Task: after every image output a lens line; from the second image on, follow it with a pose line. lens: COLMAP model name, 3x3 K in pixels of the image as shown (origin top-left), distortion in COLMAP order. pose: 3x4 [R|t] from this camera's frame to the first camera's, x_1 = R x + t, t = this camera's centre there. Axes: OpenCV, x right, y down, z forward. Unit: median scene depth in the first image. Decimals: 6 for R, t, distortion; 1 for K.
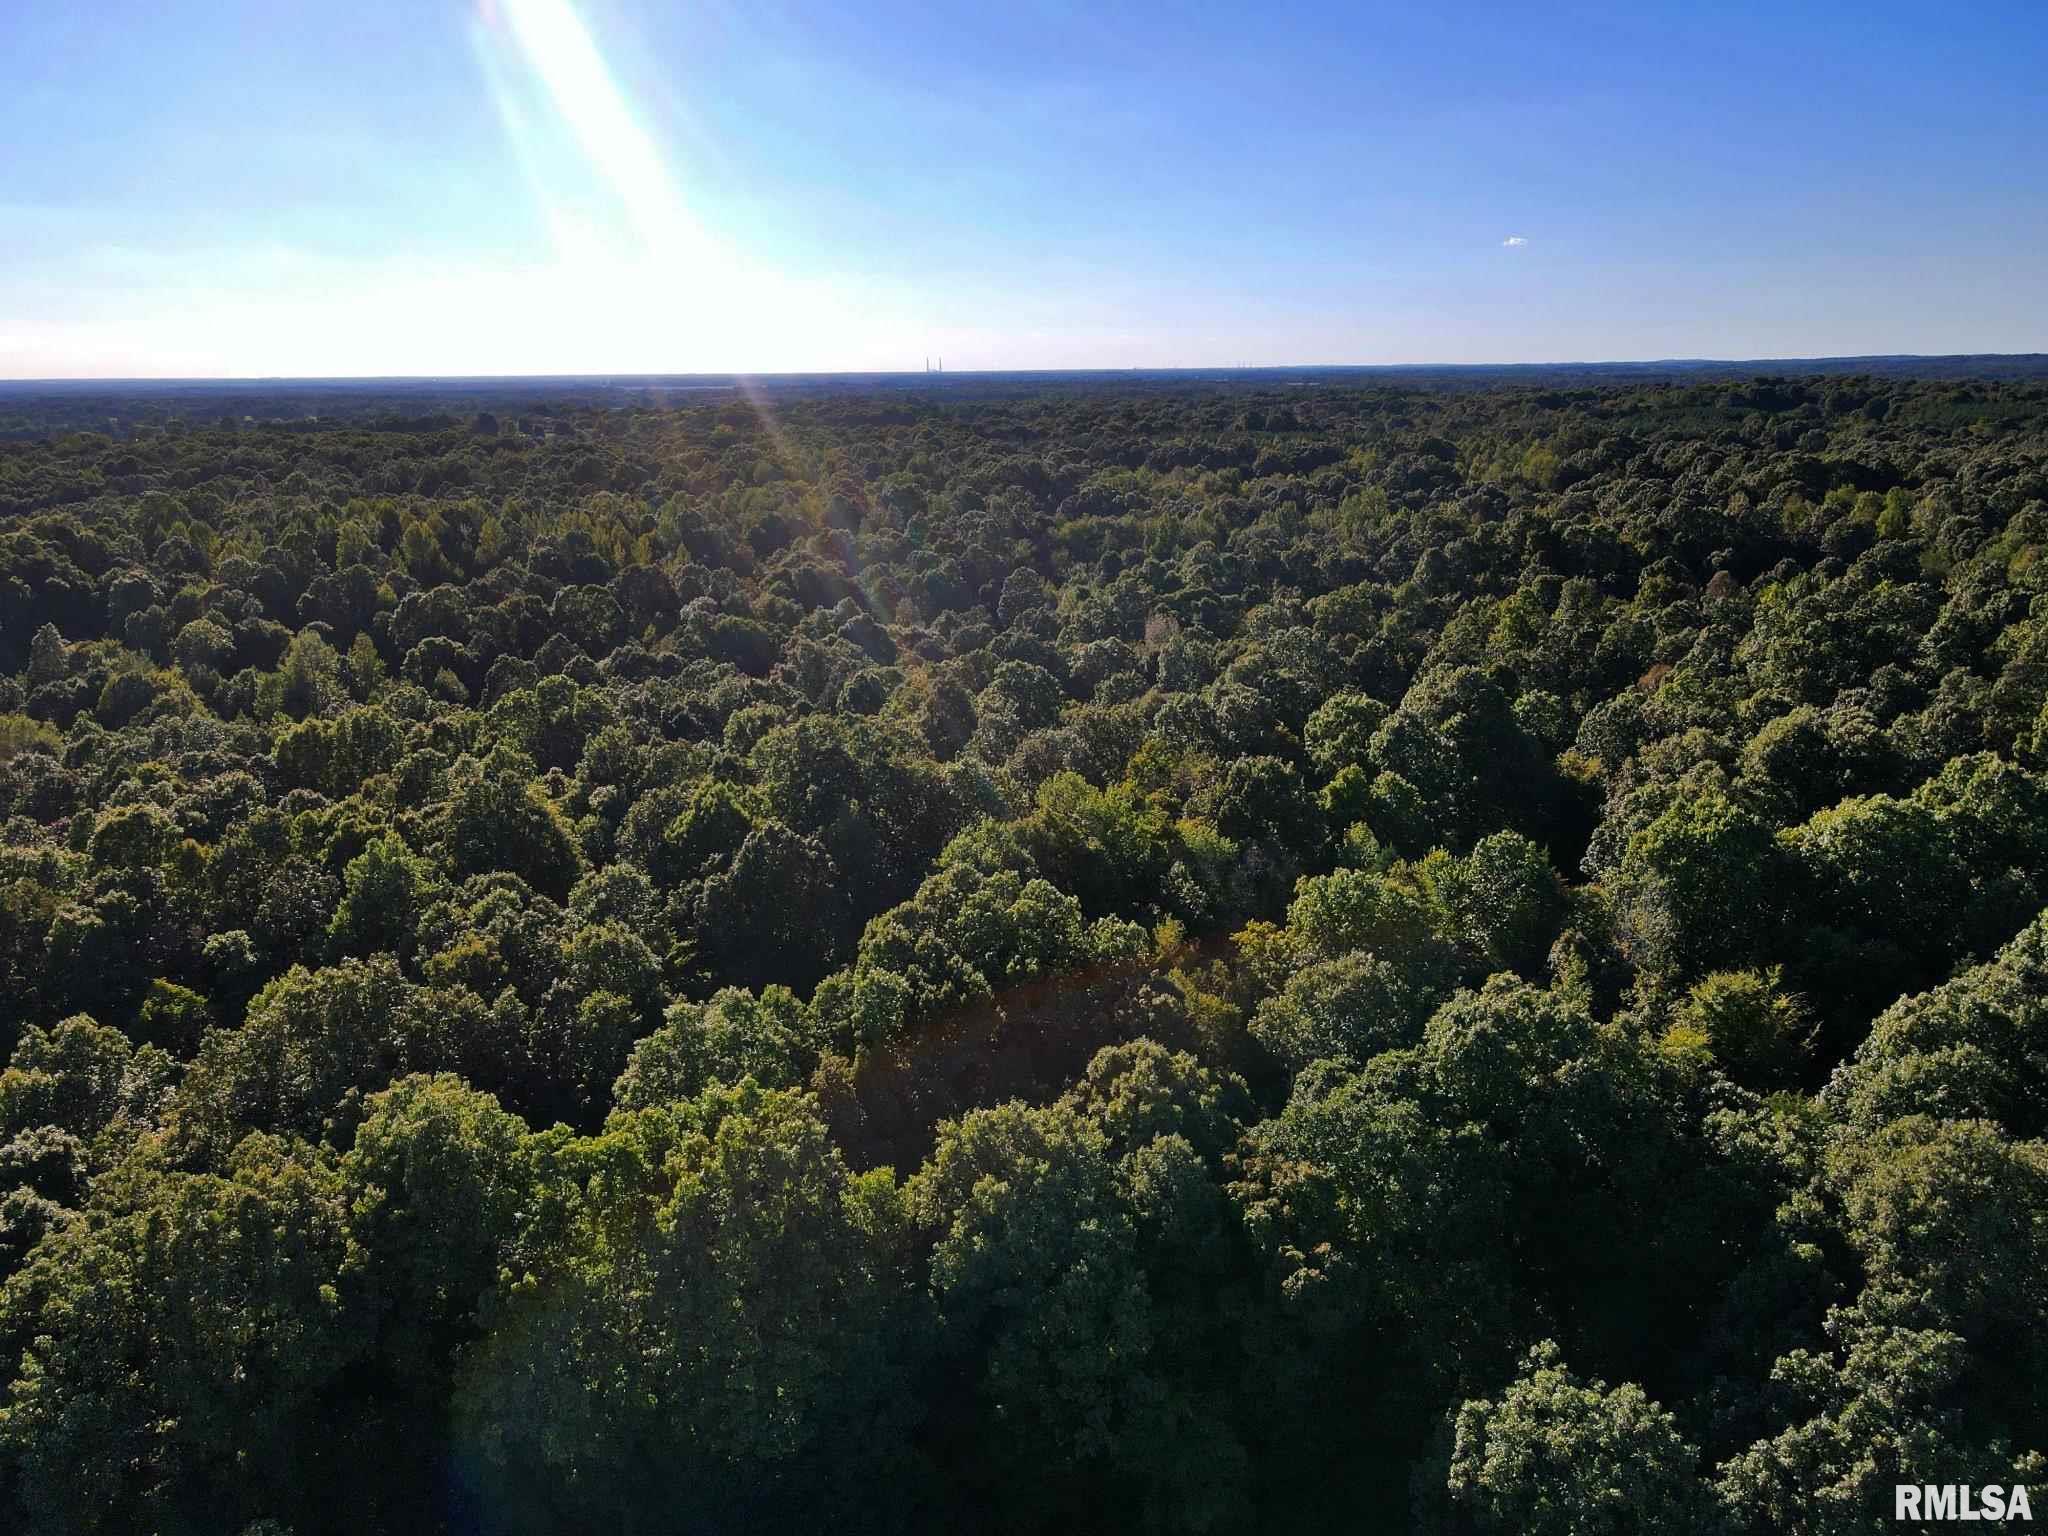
lens RADIAL K [[1506.2, 0, 1019.4], [0, 1506.2, 767.2], [0, 0, 1]] dist [-0.006916, 0.041765]
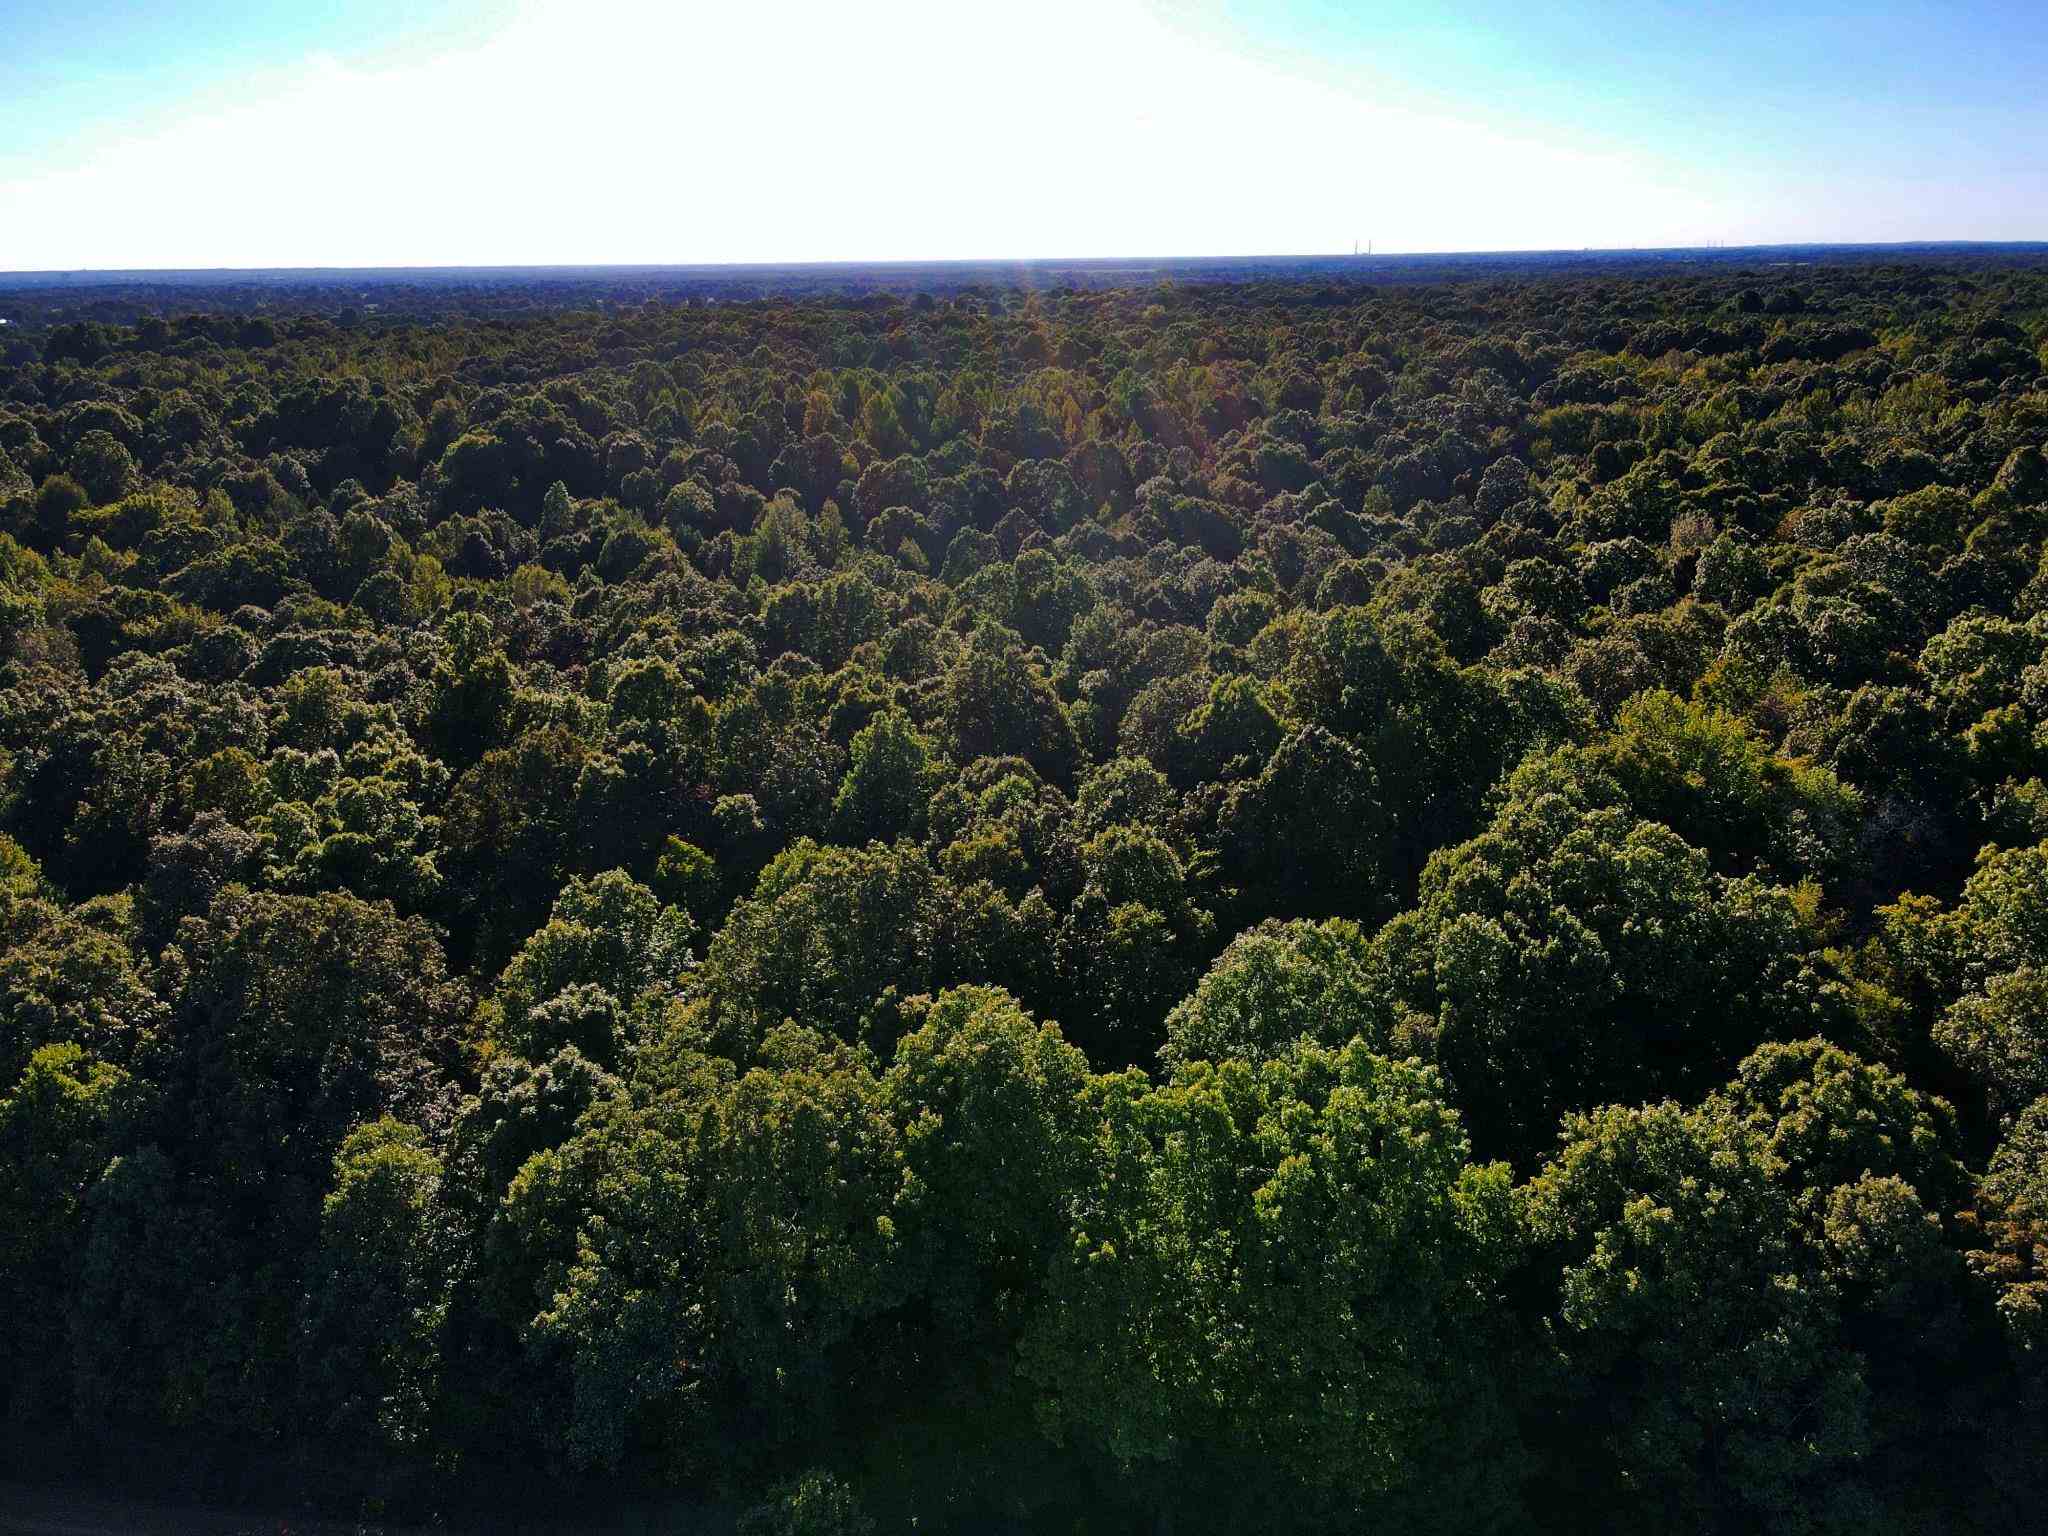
lens RADIAL K [[1506.2, 0, 1019.4], [0, 1506.2, 767.2], [0, 0, 1]] dist [-0.006916, 0.041765]
pose [[0.964626, 0.082629, -0.250338, -0.091009], [-0.064640, 0.994756, 0.079262, 0.001728], [0.255575, -0.060276, 0.964908, 0.090078]]
